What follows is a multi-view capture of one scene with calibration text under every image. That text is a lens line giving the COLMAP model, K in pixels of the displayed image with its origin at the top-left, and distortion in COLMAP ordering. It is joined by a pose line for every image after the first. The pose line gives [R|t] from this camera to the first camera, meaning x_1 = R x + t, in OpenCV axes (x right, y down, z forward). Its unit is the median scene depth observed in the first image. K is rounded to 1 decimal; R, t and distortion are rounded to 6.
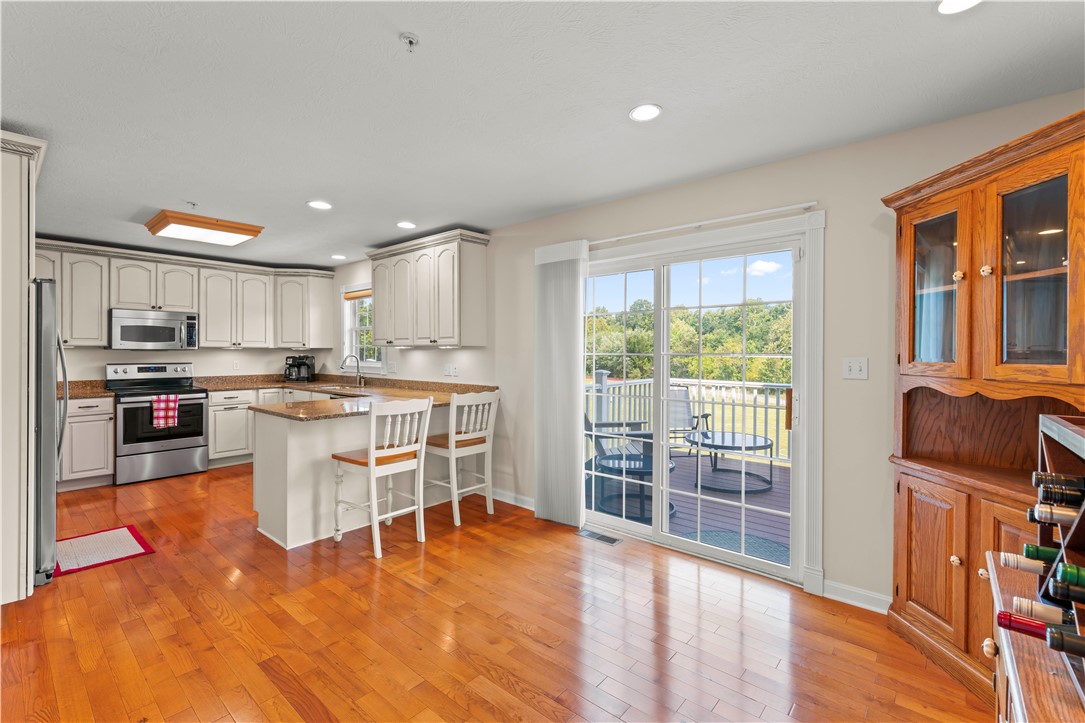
lens RADIAL K [[476.7, 0, 540.8], [0, 476.7, 354.7], [0, 0, 1]] dist [-0.002361, -0.000241]
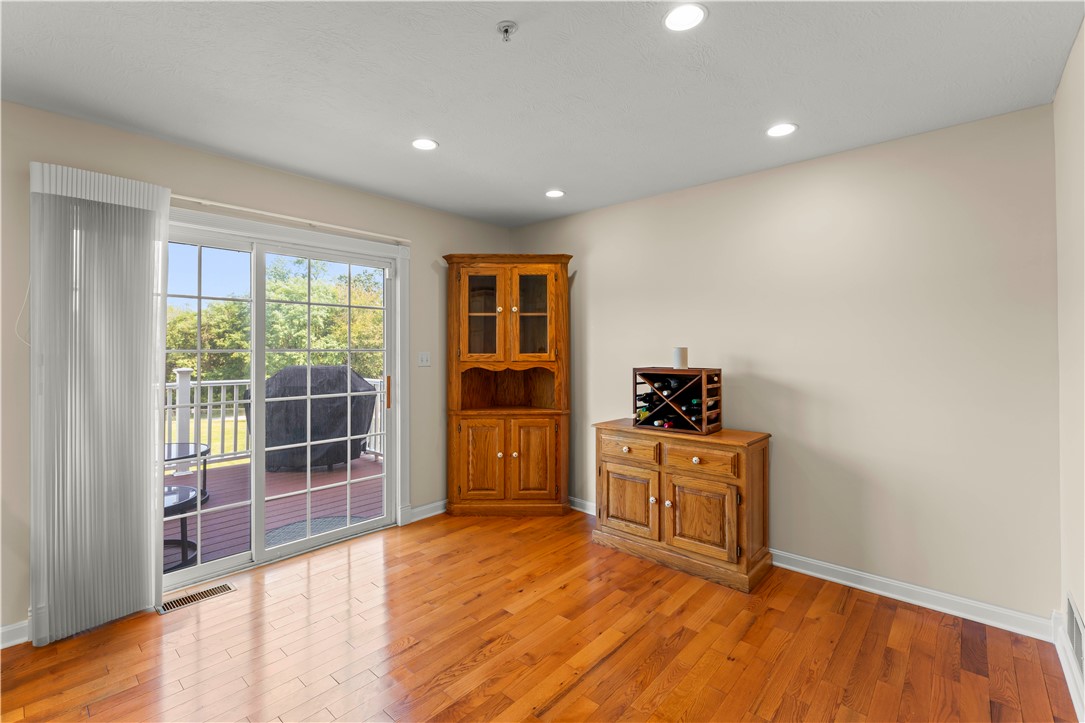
lens RADIAL K [[465.2, 0, 540.6], [0, 465.2, 349.9], [0, 0, 1]] dist [0.000147, 0.000094]
pose [[0.025281, -0.000075, 0.999680, -0.397356], [0.007736, 0.999970, -0.000120, 0.001144], [-0.999650, 0.007736, 0.025281, 0.298306]]
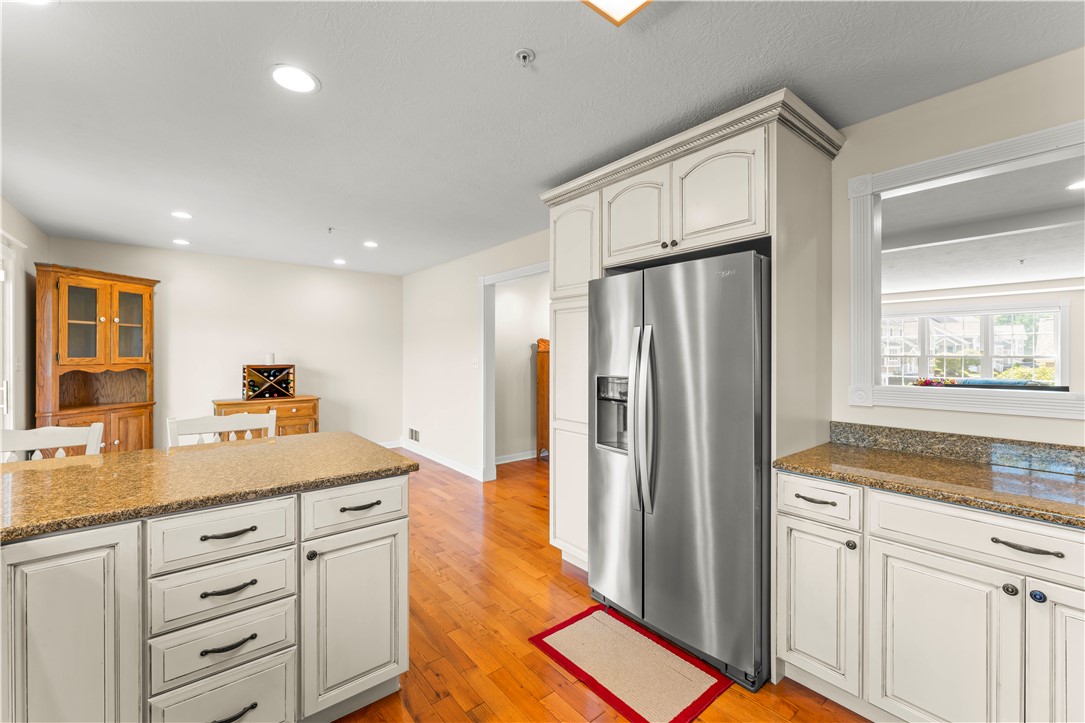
lens RADIAL K [[450.2, 0, 542.5], [0, 450.2, 361.5], [0, 0, 1]] dist [0.000724, 0.000081]
pose [[-0.984427, -0.010544, 0.175479, -0.599715], [-0.006516, 0.999702, 0.023516, -0.010862], [-0.175675, 0.022007, -0.984202, 1.048476]]
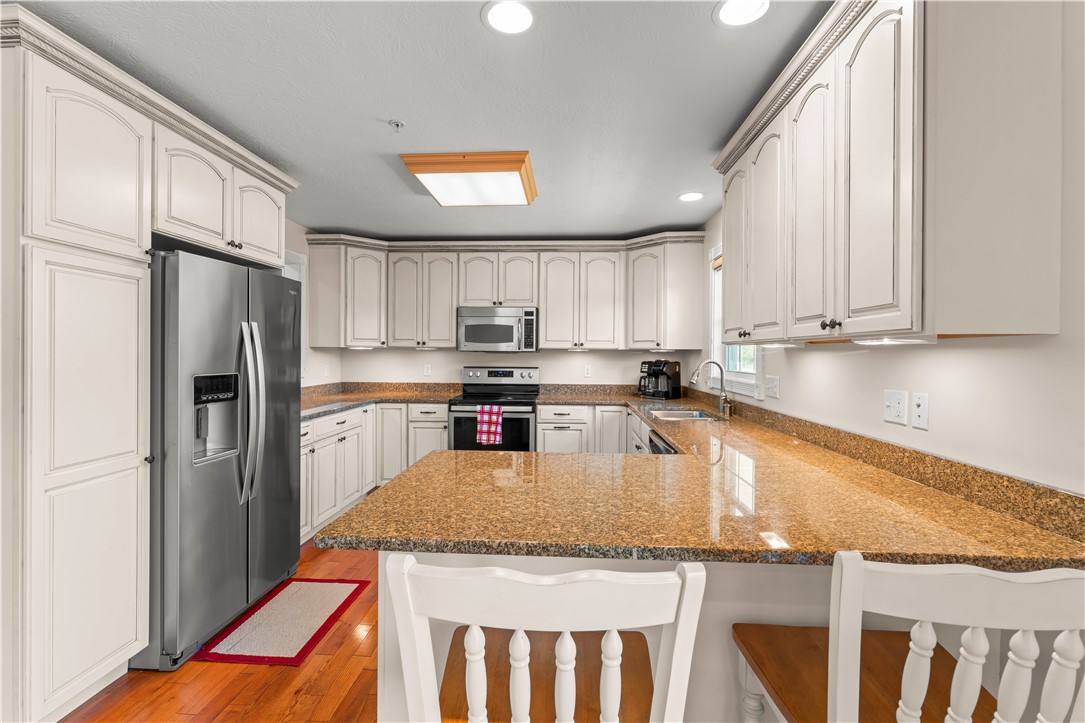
lens RADIAL K [[475.0, 0, 536.2], [0, 475.0, 357.5], [0, 0, 1]] dist [-0.002165, -0.000149]
pose [[0.603706, 0.008531, -0.797161, -0.072485], [-0.010730, 0.999939, 0.002575, -0.002968], [0.797135, 0.006999, 0.603761, 0.551299]]
